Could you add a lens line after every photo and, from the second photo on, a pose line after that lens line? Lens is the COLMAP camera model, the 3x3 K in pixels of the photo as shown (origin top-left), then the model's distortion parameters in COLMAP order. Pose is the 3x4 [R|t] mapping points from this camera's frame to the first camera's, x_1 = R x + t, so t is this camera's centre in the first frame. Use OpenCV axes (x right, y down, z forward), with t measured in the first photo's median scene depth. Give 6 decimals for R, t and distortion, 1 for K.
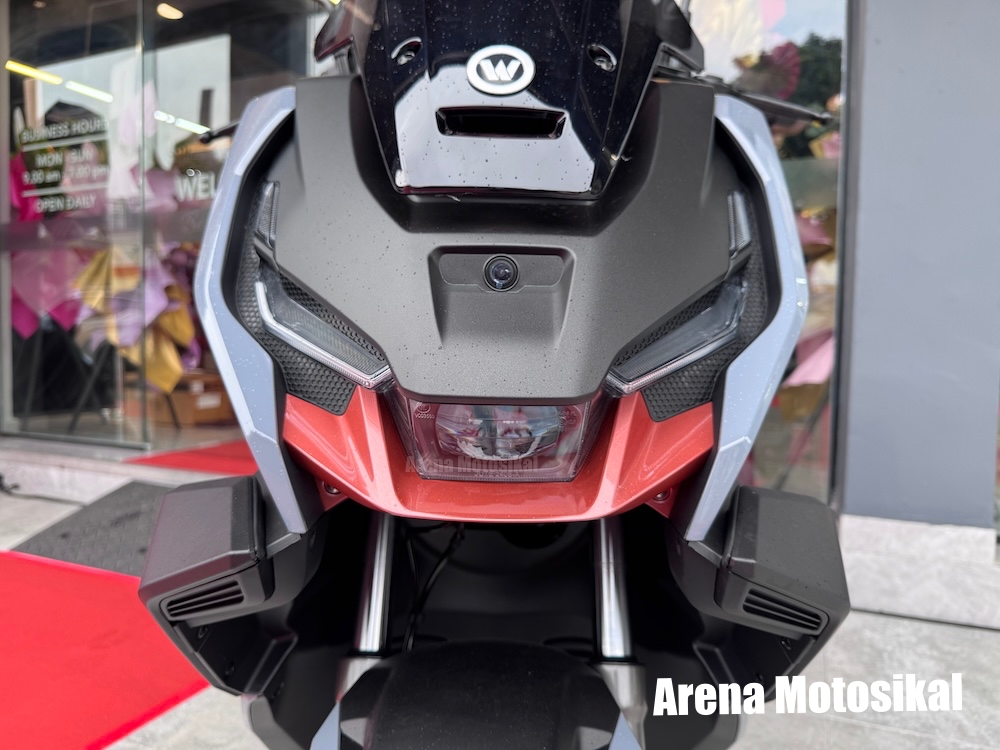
lens RADIAL K [[718.2, 0, 500.0], [0, 718.2, 375.0], [0, 0, 1]] dist [-0.028448, -0.000115]
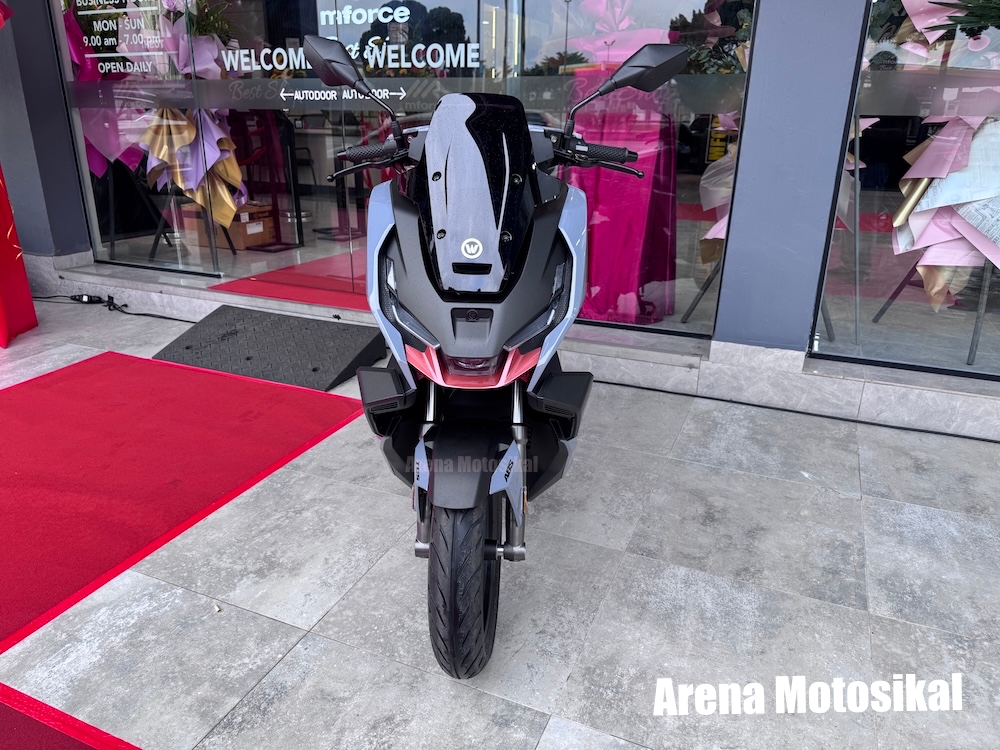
lens RADIAL K [[718.2, 0, 500.0], [0, 718.2, 375.0], [0, 0, 1]] dist [-0.028448, -0.000115]
pose [[0.999976, 0.001702, -0.006761, 0.035807], [0.000384, 0.954808, 0.297223, -0.202528], [0.006961, -0.297218, 0.954784, -0.530224]]
